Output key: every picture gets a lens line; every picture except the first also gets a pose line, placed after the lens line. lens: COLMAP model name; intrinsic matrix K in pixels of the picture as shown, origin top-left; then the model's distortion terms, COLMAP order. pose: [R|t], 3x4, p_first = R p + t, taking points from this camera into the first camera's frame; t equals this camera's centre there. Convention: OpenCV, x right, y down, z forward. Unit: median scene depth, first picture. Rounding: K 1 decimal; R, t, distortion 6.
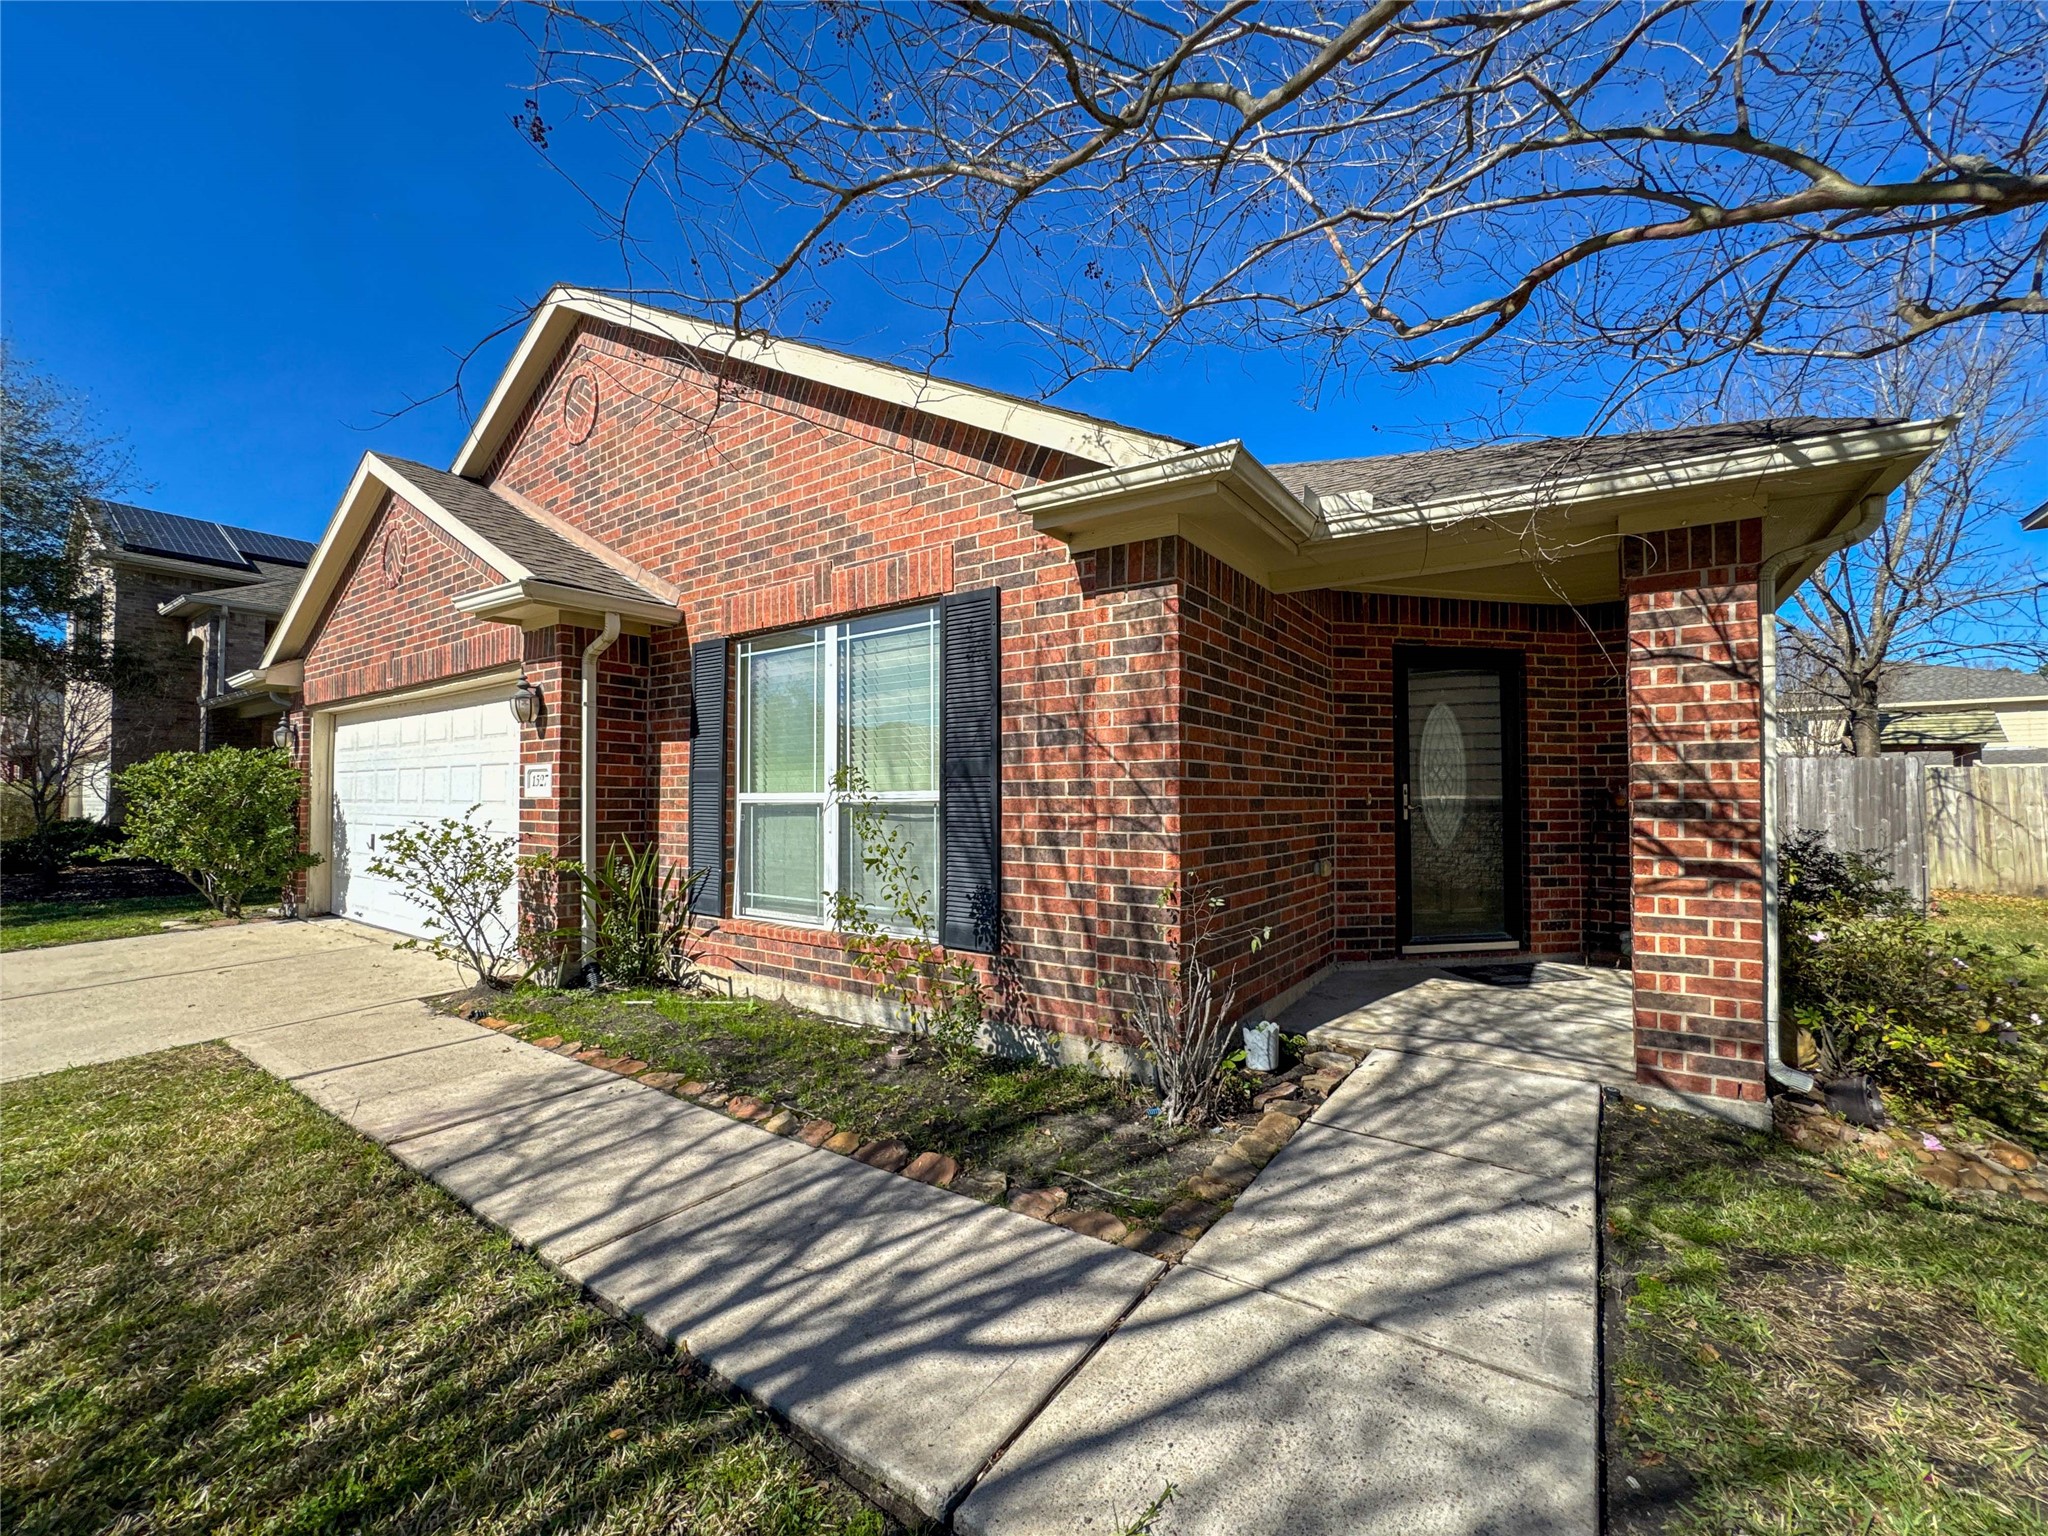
lens RADIAL K [[838.8, 0, 1012.9], [0, 838.8, 771.6], [0, 0, 1]] dist [-0.034086, 0.013582]
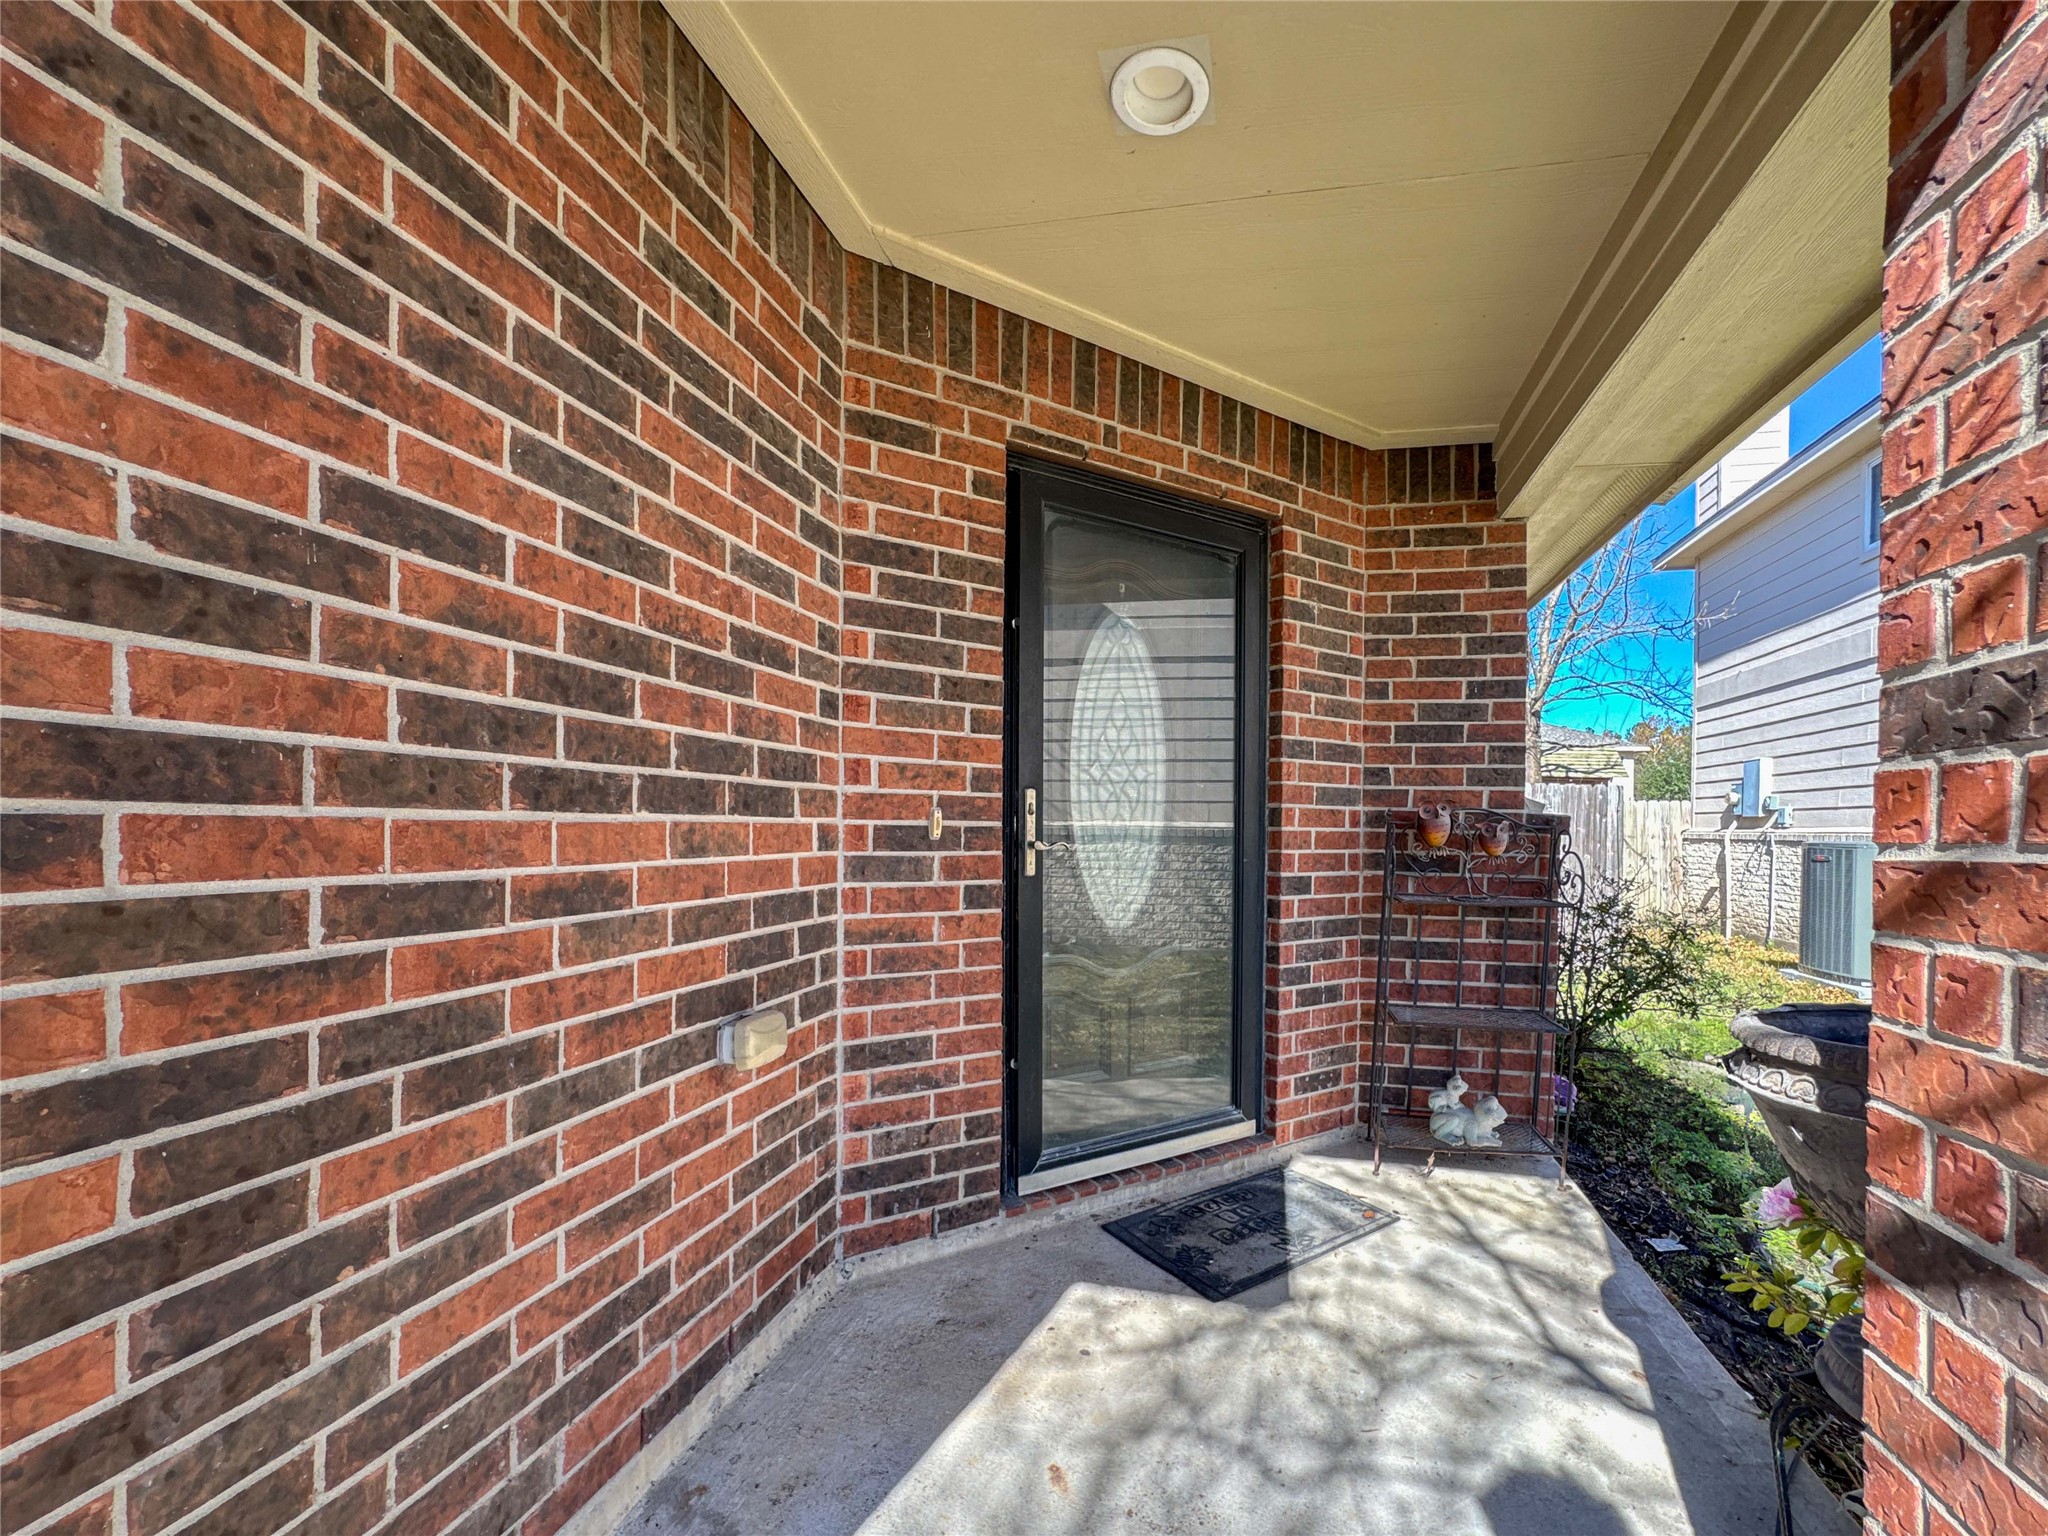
lens RADIAL K [[838.8, 0, 1030.9], [0, 838.8, 772.3], [0, 0, 1]] dist [-0.034086, 0.013582]
pose [[0.942738, 0.035354, 0.331656, 0.352774], [-0.027905, 0.999241, -0.027197, 0.018769], [-0.332365, 0.016384, 0.943008, 0.645229]]
